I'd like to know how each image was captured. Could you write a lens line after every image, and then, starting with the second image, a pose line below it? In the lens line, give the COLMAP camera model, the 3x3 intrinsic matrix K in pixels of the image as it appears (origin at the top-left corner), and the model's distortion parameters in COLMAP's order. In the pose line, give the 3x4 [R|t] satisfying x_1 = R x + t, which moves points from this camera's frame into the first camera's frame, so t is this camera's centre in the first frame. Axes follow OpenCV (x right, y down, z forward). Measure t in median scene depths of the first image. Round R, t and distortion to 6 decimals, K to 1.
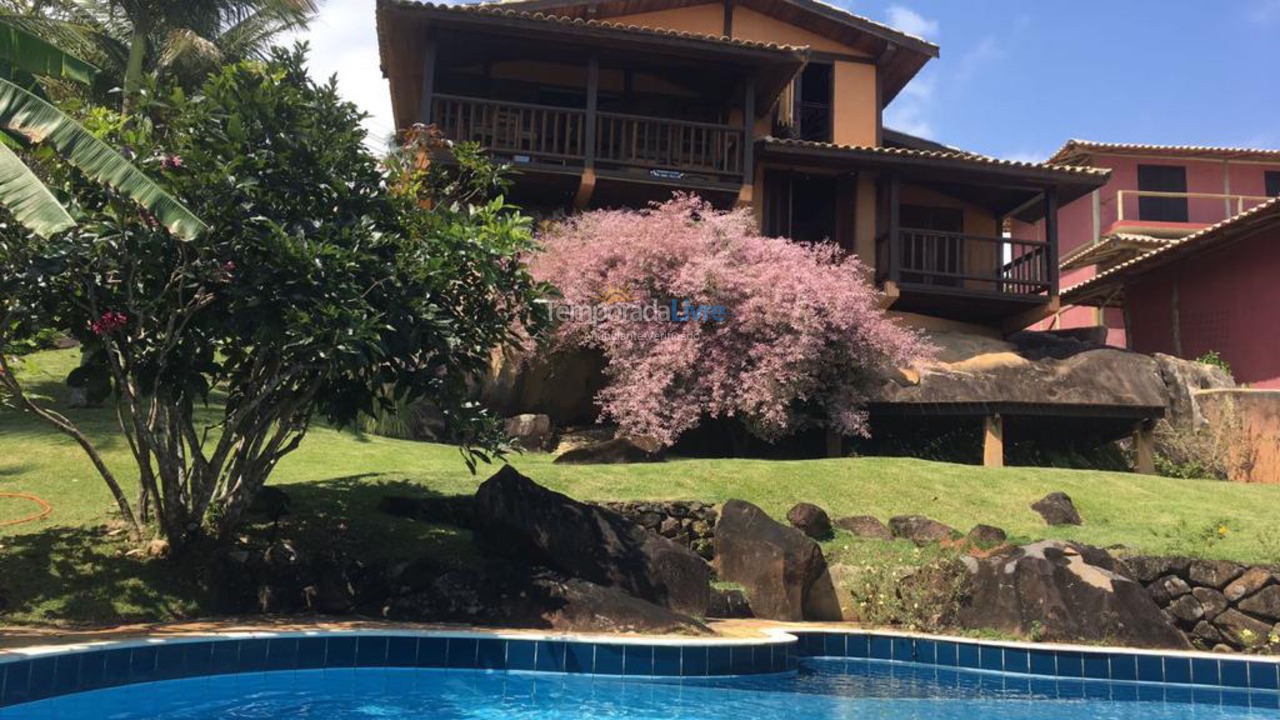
lens RADIAL K [[1032.1, 0, 638.0], [0, 1032.1, 364.9], [0, 0, 1]] dist [0.046443, 0.005105]
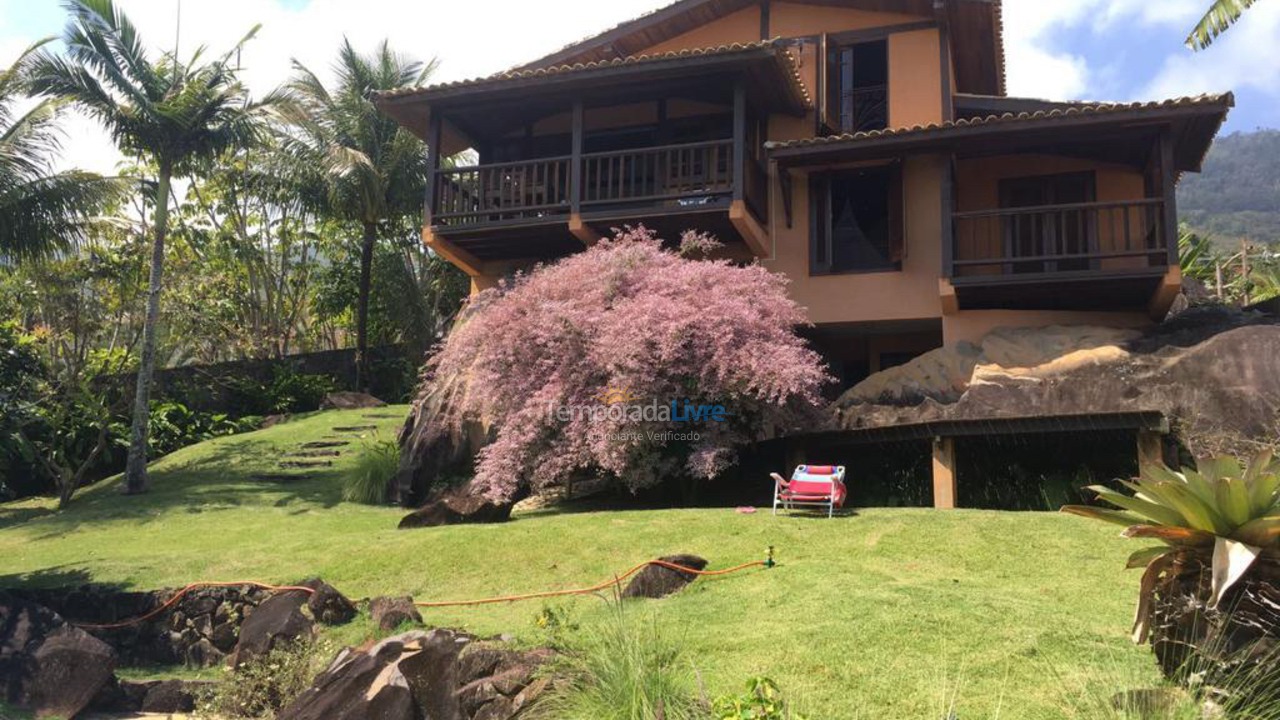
lens RADIAL K [[1032.1, 0, 647.0], [0, 1032.1, 351.5], [0, 0, 1]] dist [0.046443, 0.005105]
pose [[0.894524, -0.114721, -0.432048, 0.422277], [0.098964, 0.993348, -0.058863, 0.005243], [0.435927, 0.009897, 0.899927, 0.144206]]
